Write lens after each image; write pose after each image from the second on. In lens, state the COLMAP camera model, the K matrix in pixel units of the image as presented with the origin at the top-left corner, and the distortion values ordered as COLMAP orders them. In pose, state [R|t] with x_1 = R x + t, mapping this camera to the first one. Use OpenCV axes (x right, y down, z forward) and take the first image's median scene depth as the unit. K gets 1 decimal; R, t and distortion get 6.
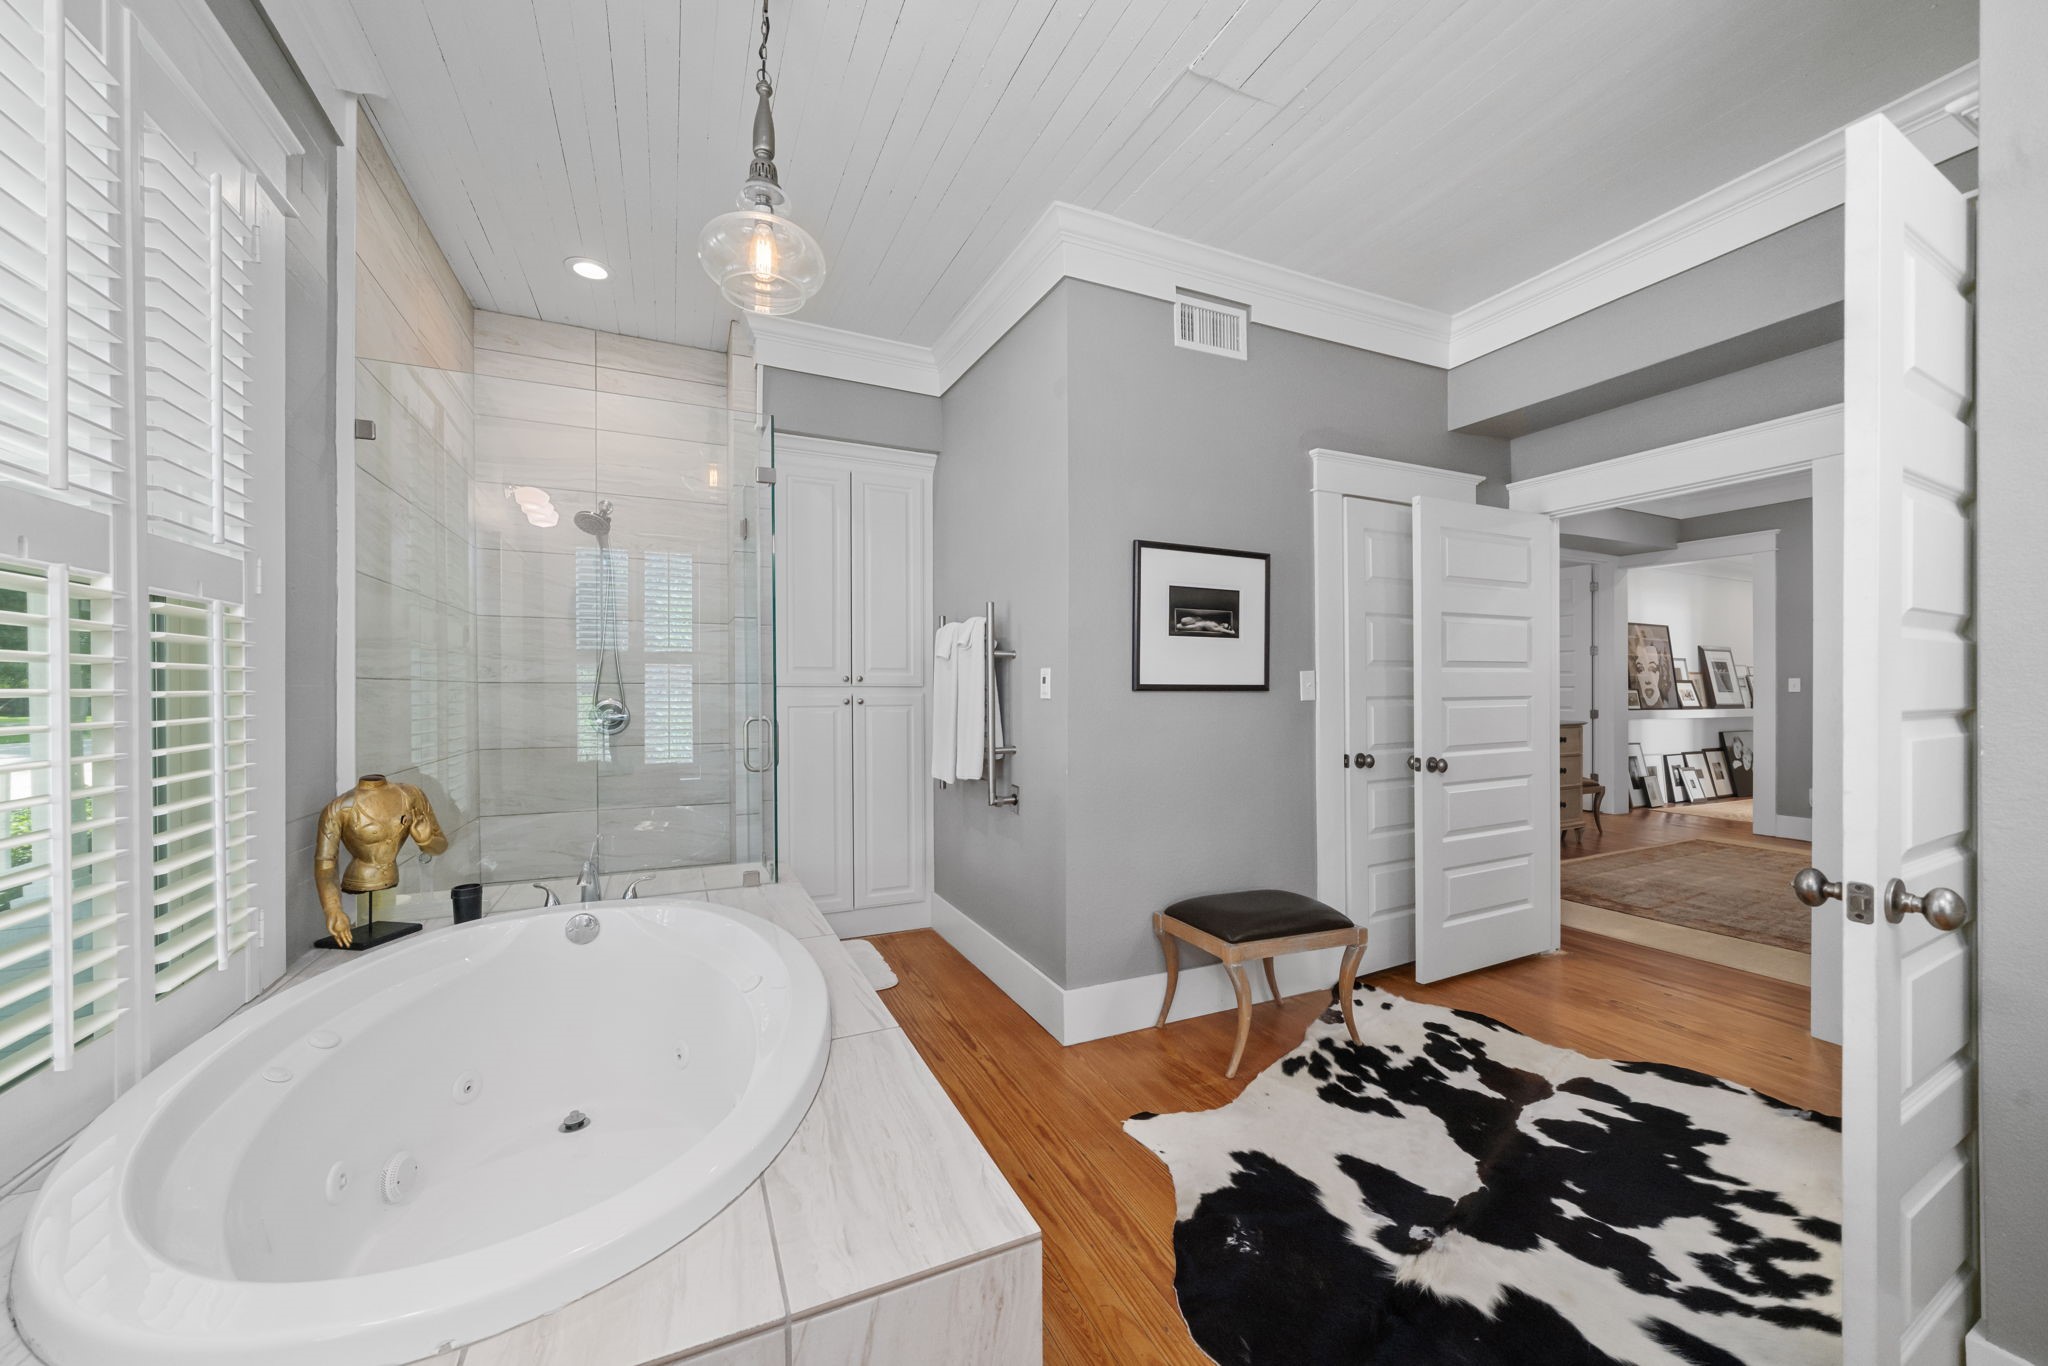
lens RADIAL K [[771.2, 0, 1027.8], [0, 771.2, 687.0], [0, 0, 1]] dist [-0.000908, -0.000096]
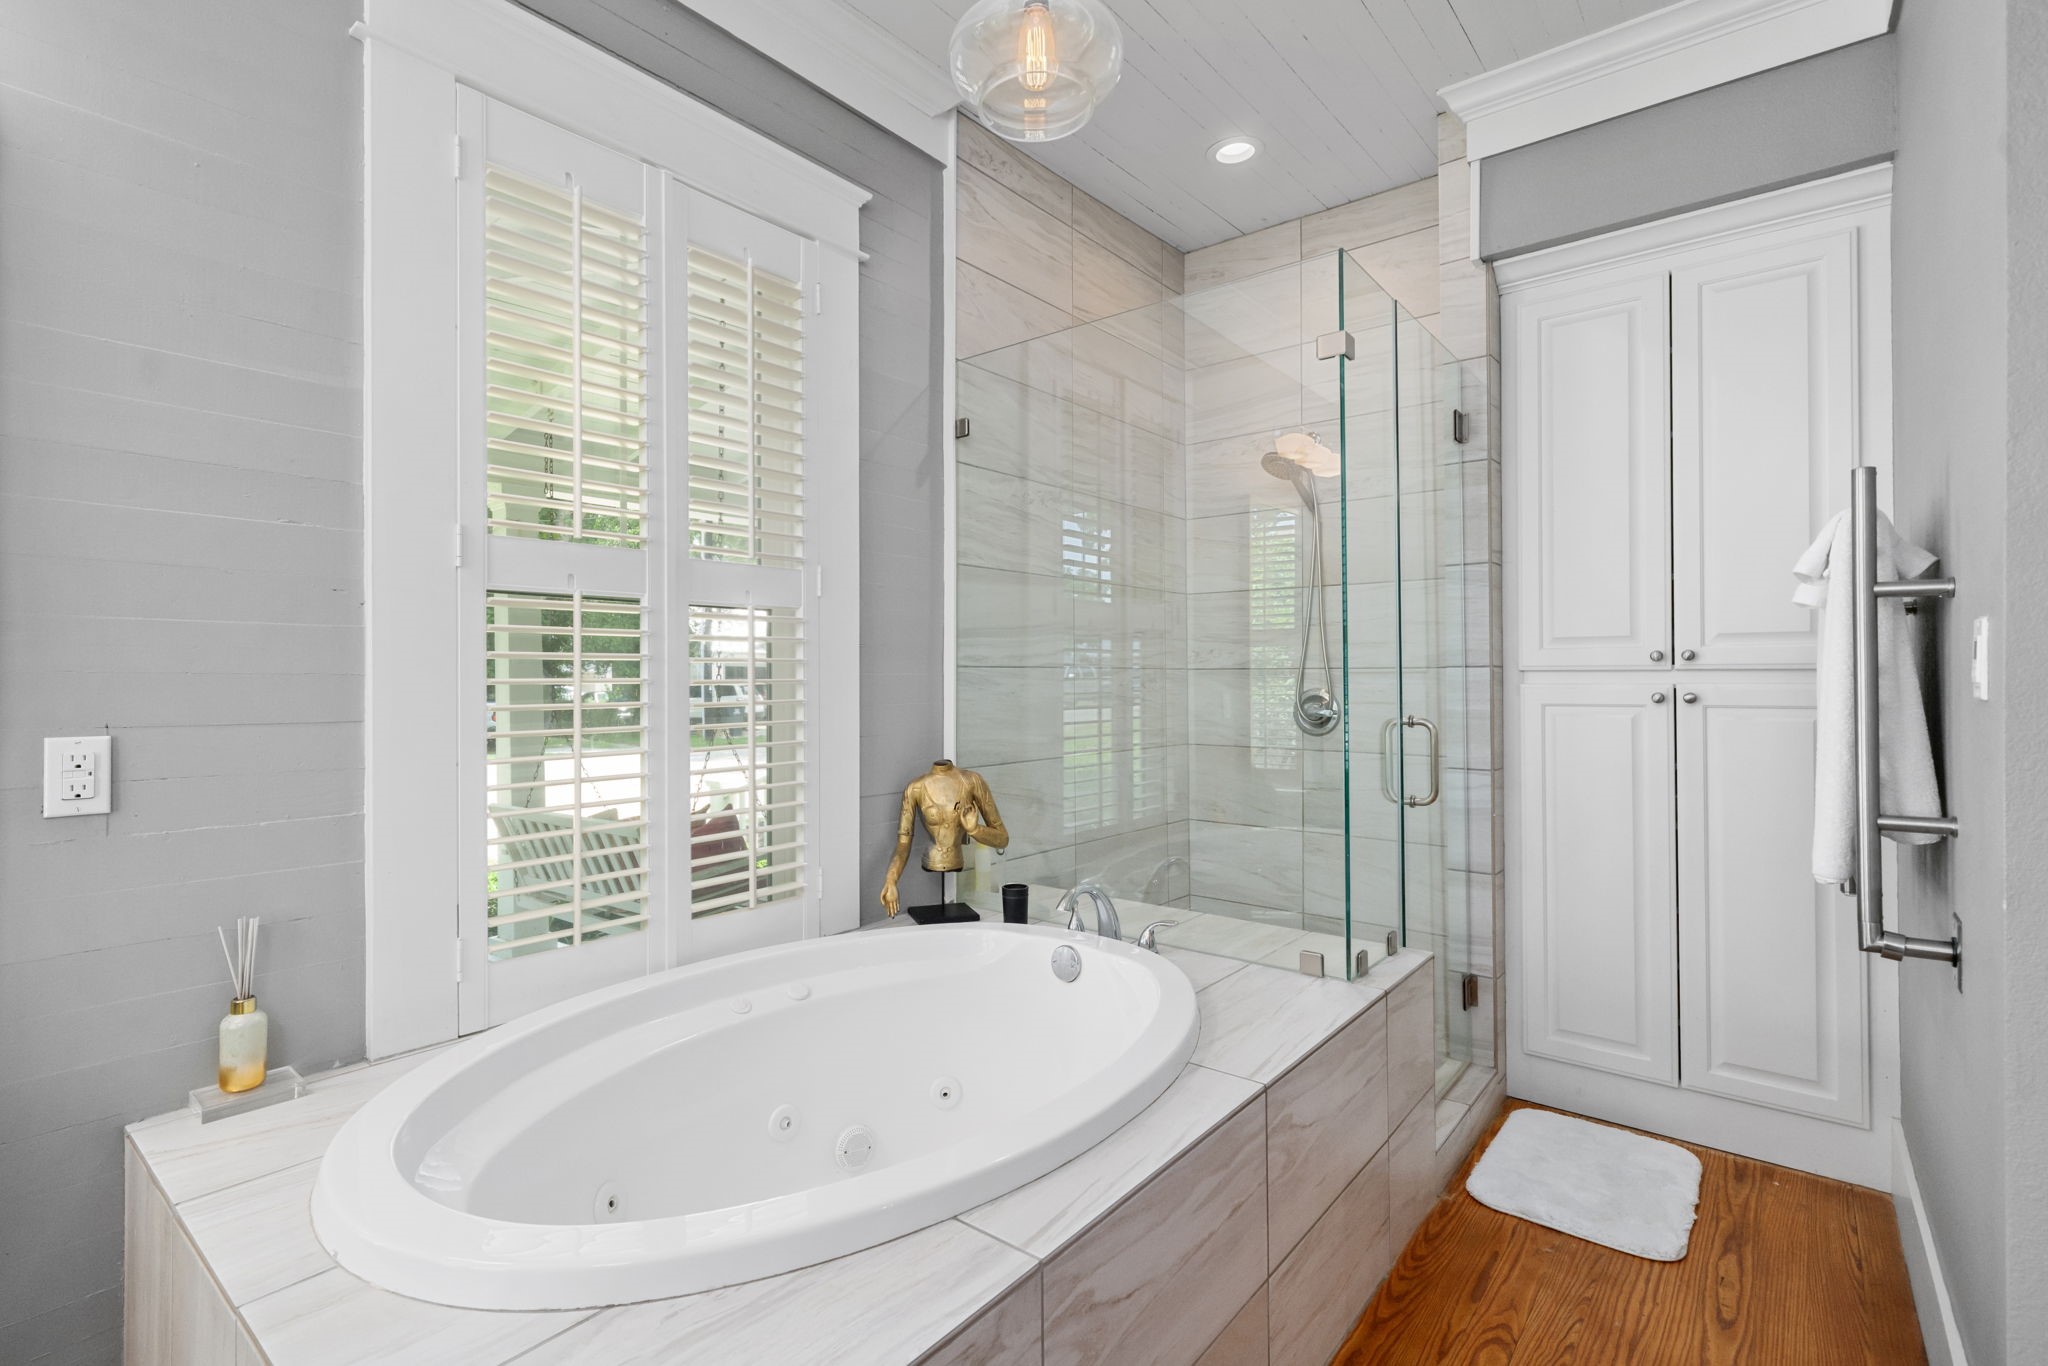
lens RADIAL K [[998.3, 0, 1020.6], [0, 998.3, 672.1], [0, 0, 1]] dist [0.001119, 0.001252]
pose [[0.398311, -0.005598, -0.917233, 0.386836], [0.005173, 0.999979, -0.003857, 0.001606], [0.917236, -0.003208, 0.398332, 0.512747]]
